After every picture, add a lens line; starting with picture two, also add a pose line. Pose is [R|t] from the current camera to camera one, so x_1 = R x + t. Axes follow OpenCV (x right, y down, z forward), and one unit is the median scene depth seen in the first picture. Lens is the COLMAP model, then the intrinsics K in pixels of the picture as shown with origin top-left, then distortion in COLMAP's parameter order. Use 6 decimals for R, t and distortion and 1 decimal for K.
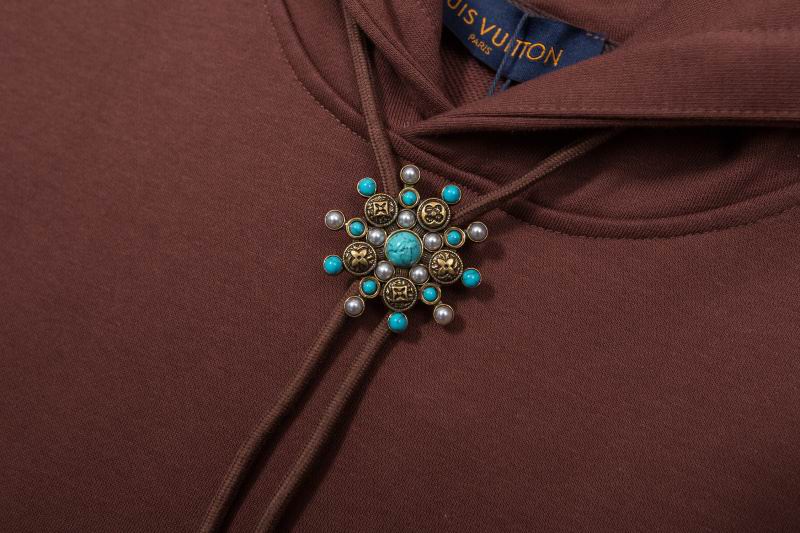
lens RADIAL K [[791.6, 0, 397.4], [0, 791.6, 268.9], [0, 0, 1]] dist [0.033855, 0.000000]
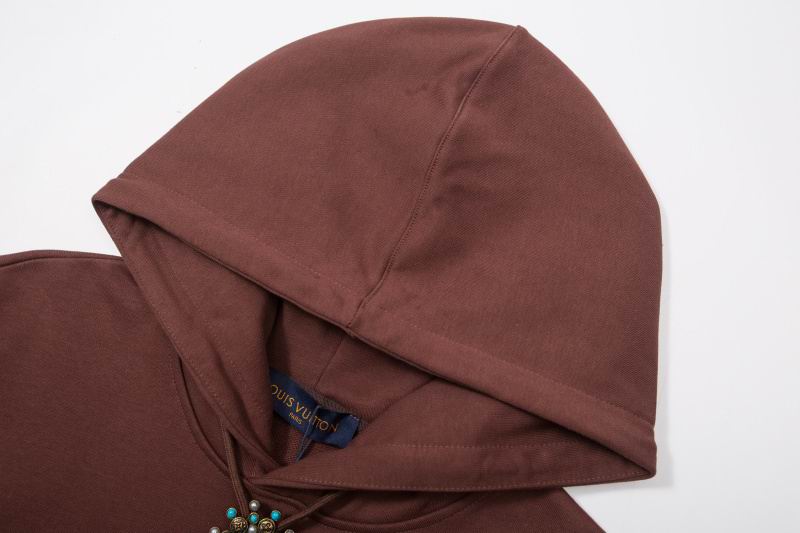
lens RADIAL K [[791.6, 0, 402.4], [0, 791.6, 265.0], [0, 0, 1]] dist [0.033855, 0.000000]
pose [[0.997338, -0.031753, 0.065636, 0.255540], [0.034055, 0.998833, -0.034261, -0.598824], [-0.064472, 0.036405, 0.997255, -0.927414]]
